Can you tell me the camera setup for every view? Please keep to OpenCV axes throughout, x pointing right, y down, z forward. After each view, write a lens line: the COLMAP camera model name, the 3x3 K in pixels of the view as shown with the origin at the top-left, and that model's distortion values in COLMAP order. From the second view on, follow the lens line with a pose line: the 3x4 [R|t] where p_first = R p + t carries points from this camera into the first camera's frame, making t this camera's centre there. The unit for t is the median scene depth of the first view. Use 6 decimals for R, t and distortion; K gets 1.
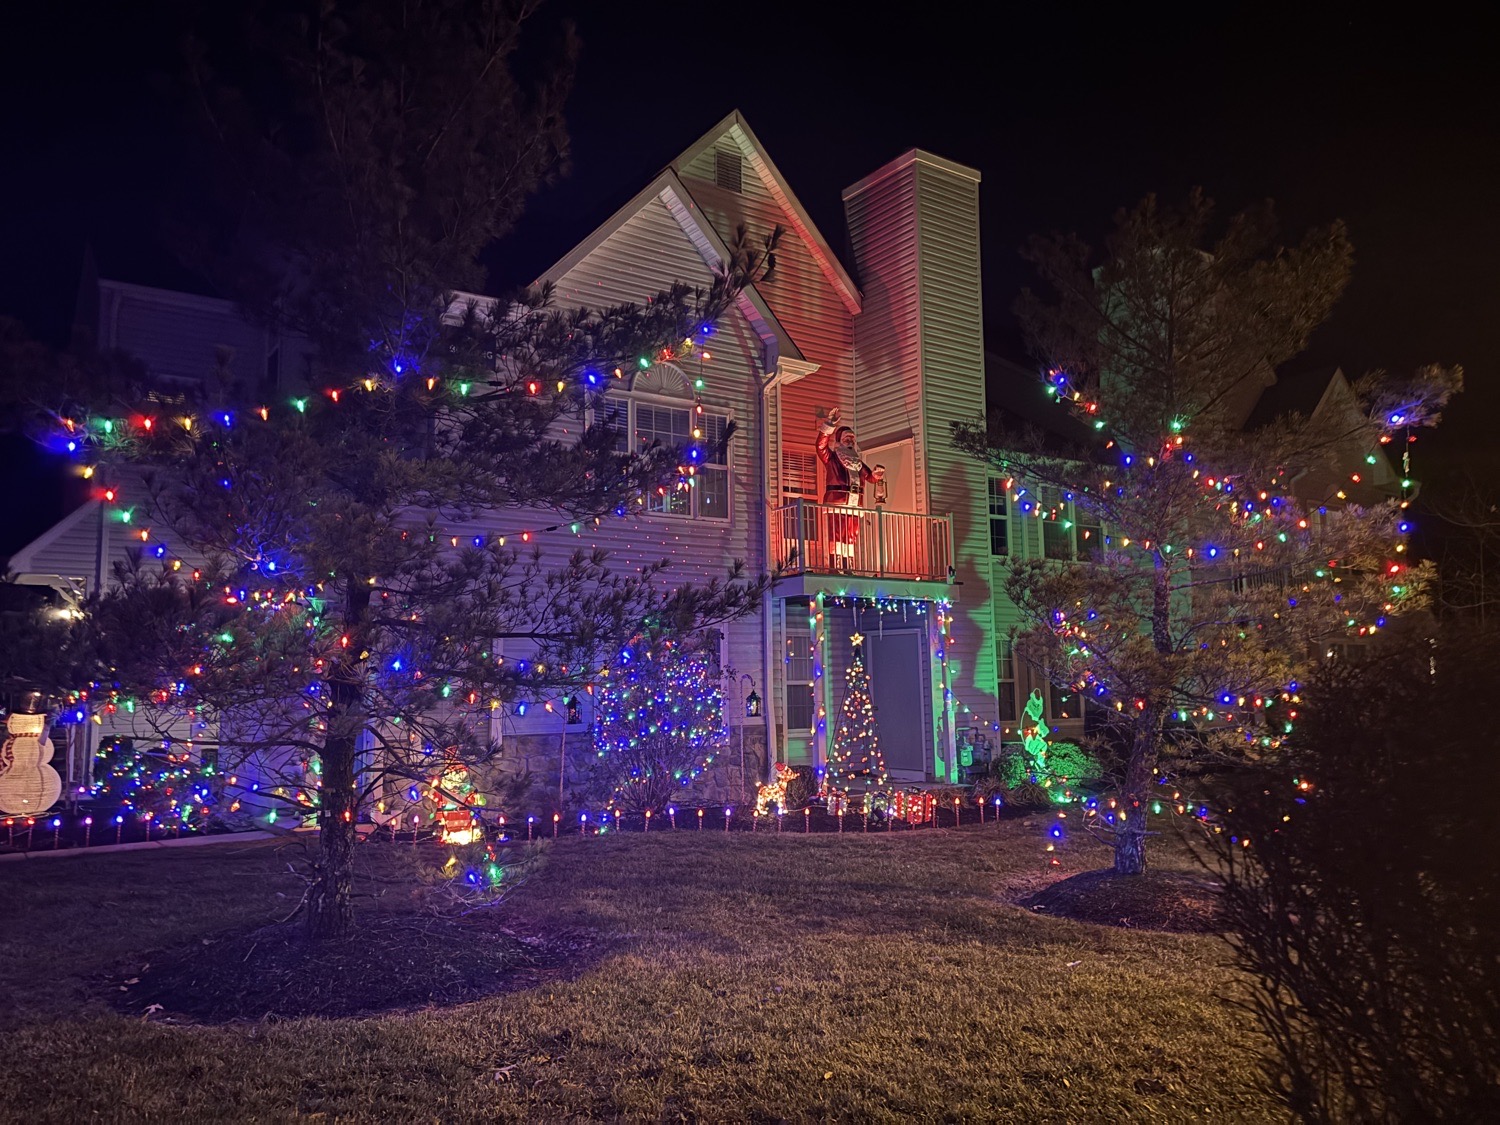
lens RADIAL K [[1119.7, 0, 750.0], [0, 1119.7, 562.5], [0, 0, 1]] dist [0.096614, -0.094120]
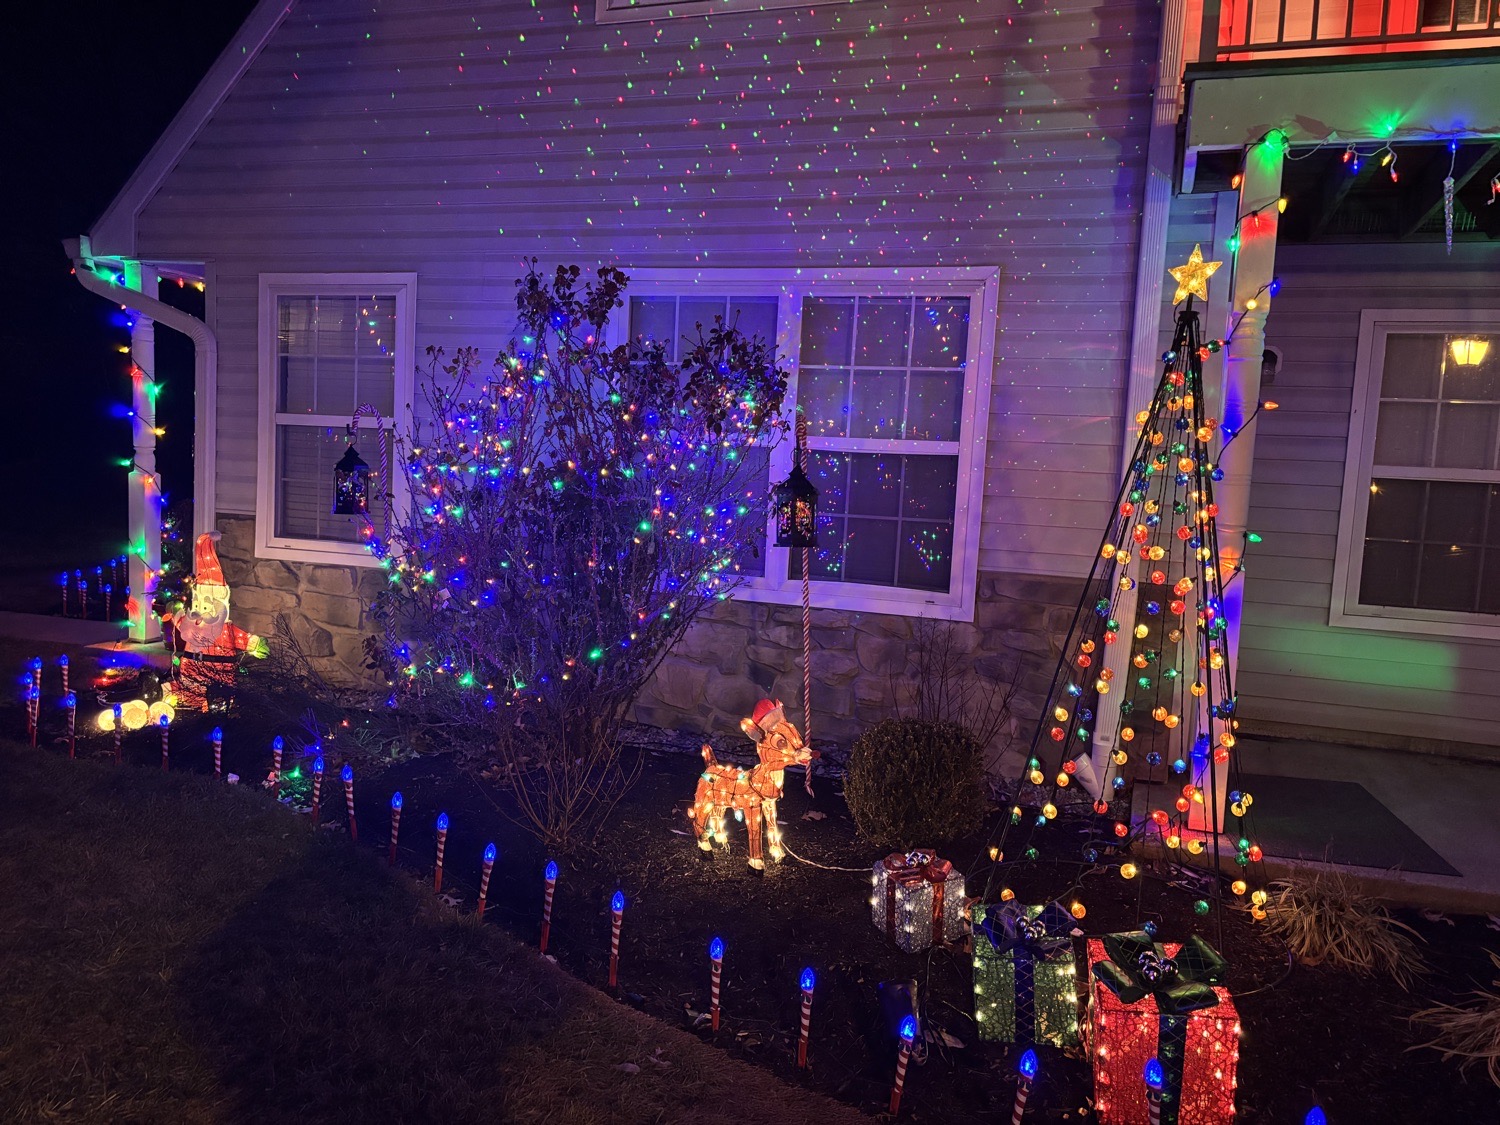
lens RADIAL K [[1119.7, 0, 750.0], [0, 1119.7, 562.5], [0, 0, 1]] dist [0.096614, -0.094120]
pose [[0.587060, 0.116436, -0.801126, 0.220679], [0.030593, 0.985705, 0.165682, 0.078093], [0.808965, -0.121774, 0.575106, 0.706301]]
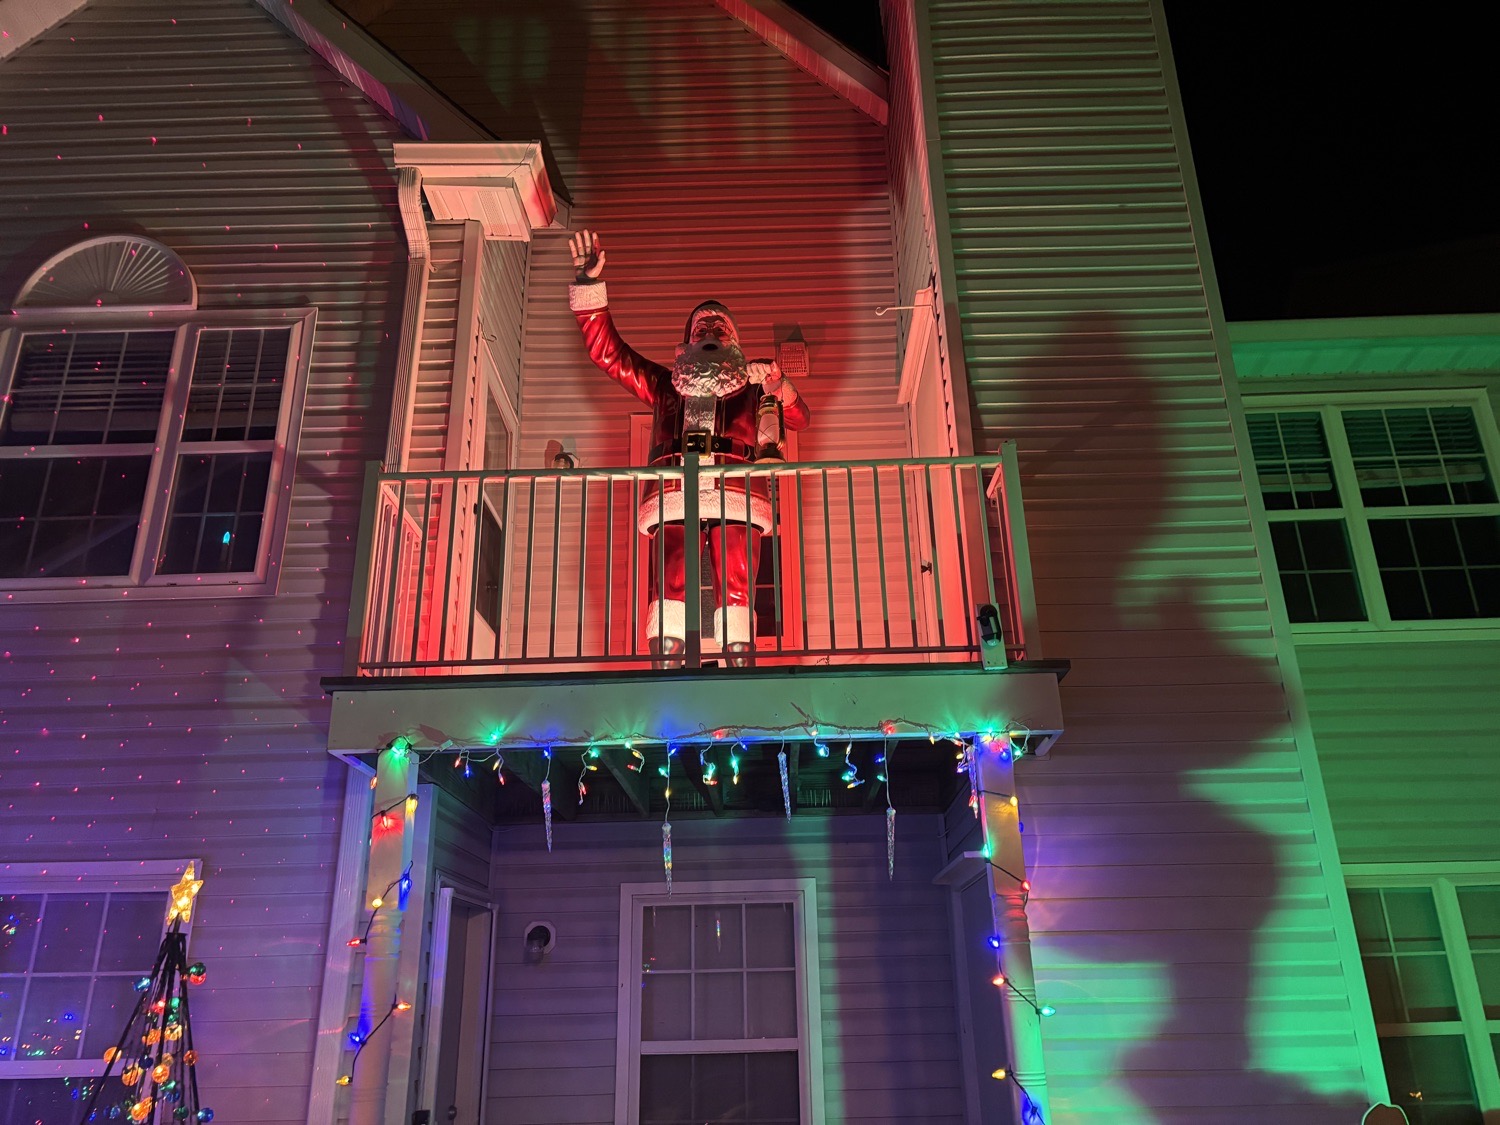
lens RADIAL K [[1141.6, 0, 750.0], [0, 1141.6, 562.5], [0, 0, 1]] dist [0.005613, 0.002072]
pose [[0.808172, -0.222136, -0.545448, 0.306188], [0.077808, 0.958295, -0.274985, 0.070133], [0.583785, 0.179795, 0.791751, 0.789368]]
